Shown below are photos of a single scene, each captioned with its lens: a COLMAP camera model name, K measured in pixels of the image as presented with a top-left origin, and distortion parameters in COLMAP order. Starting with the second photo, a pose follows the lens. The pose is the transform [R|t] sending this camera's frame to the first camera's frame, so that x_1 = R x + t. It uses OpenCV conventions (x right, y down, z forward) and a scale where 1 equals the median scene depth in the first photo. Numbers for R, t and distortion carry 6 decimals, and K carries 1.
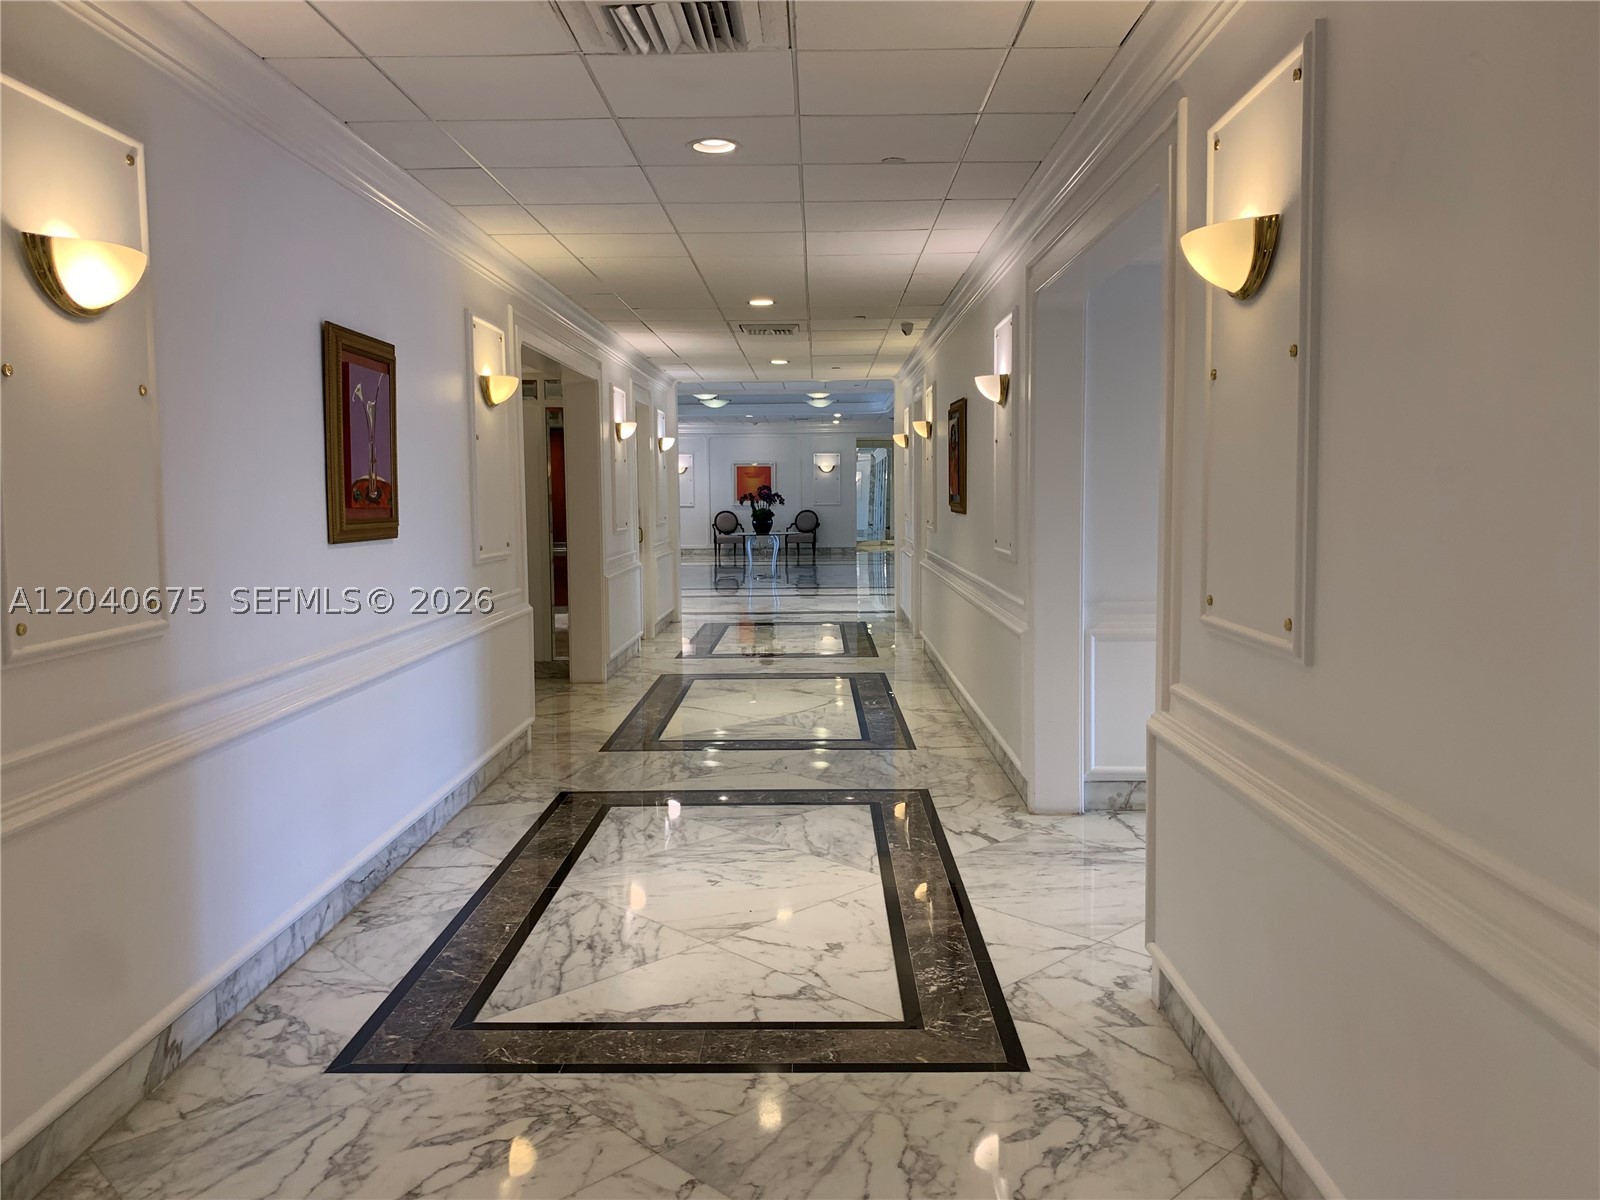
lens RADIAL K [[1229.0, 0, 799.2], [0, 1229.0, 597.0], [0, 0, 1]] dist [0.021276, -0.028262]
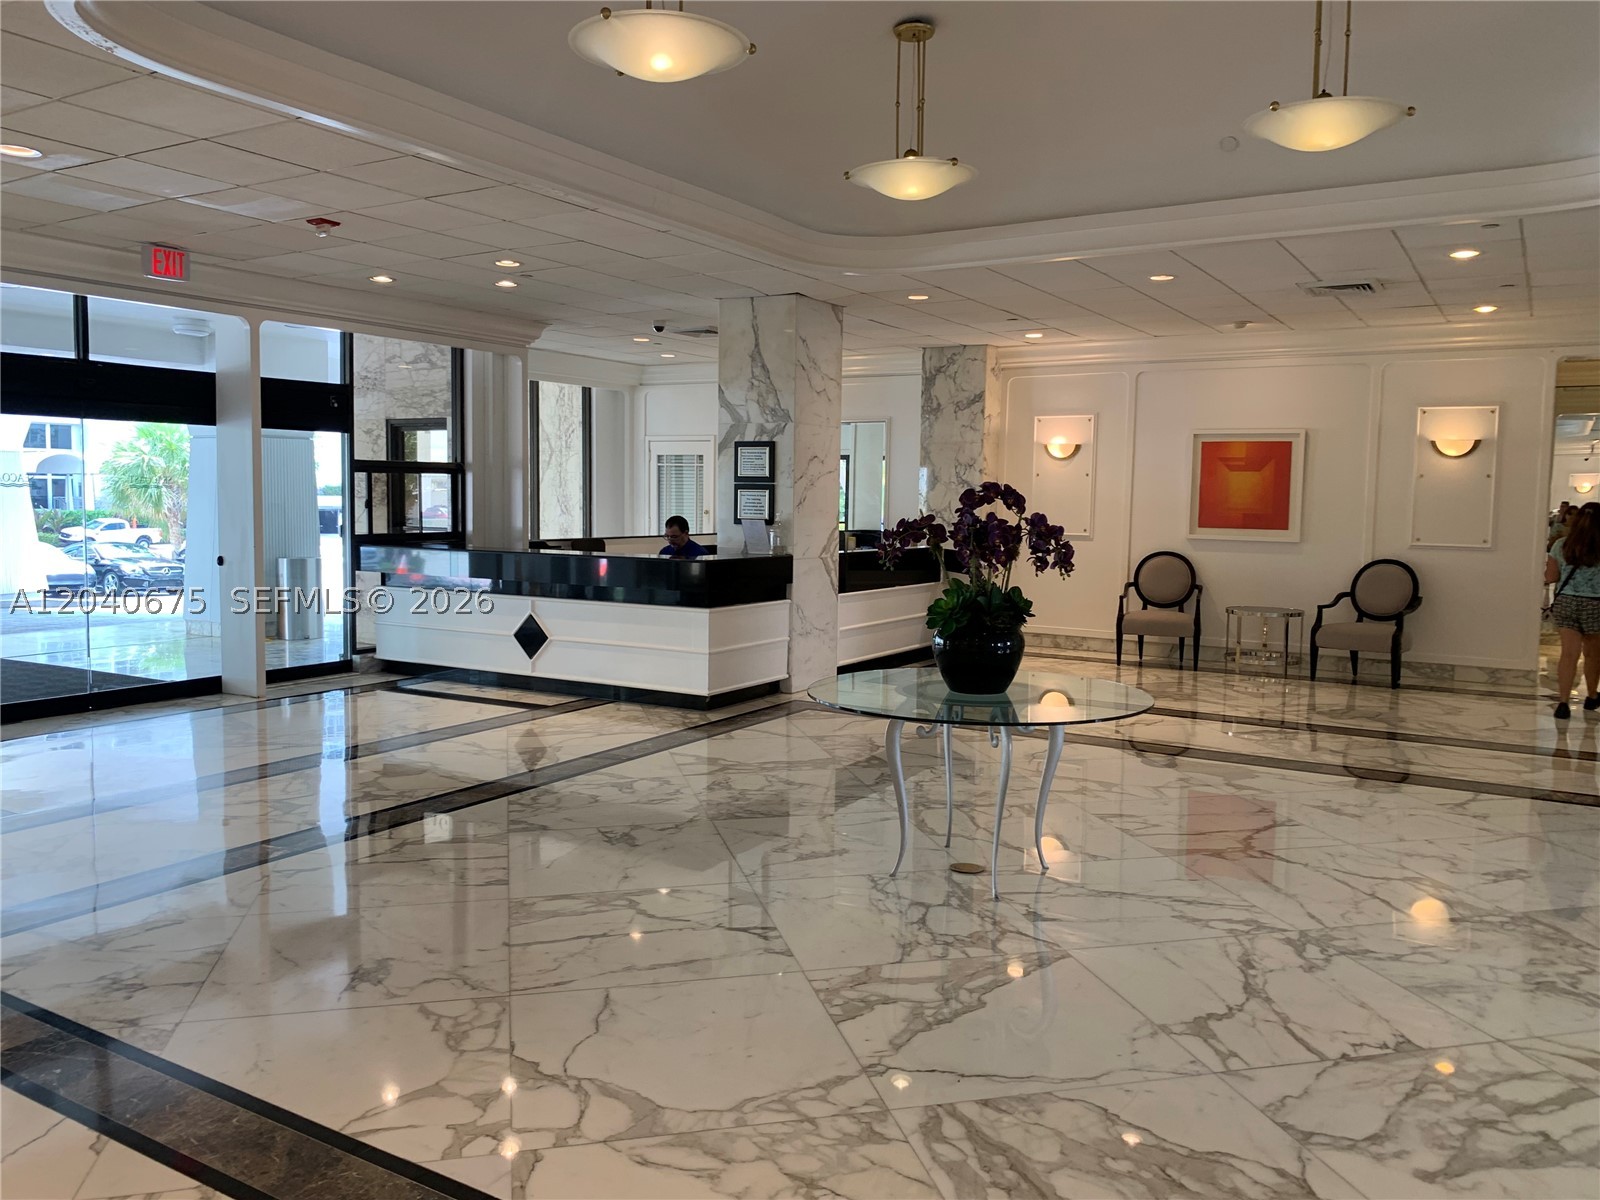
lens RADIAL K [[1229.0, 0, 799.7], [0, 1229.0, 600.2], [0, 0, 1]] dist [0.021276, -0.028262]
pose [[0.855346, 0.070229, -0.513275, 0.046632], [-0.072052, 0.997266, 0.016381, -0.052023], [0.513022, 0.022971, 0.858068, 0.591859]]
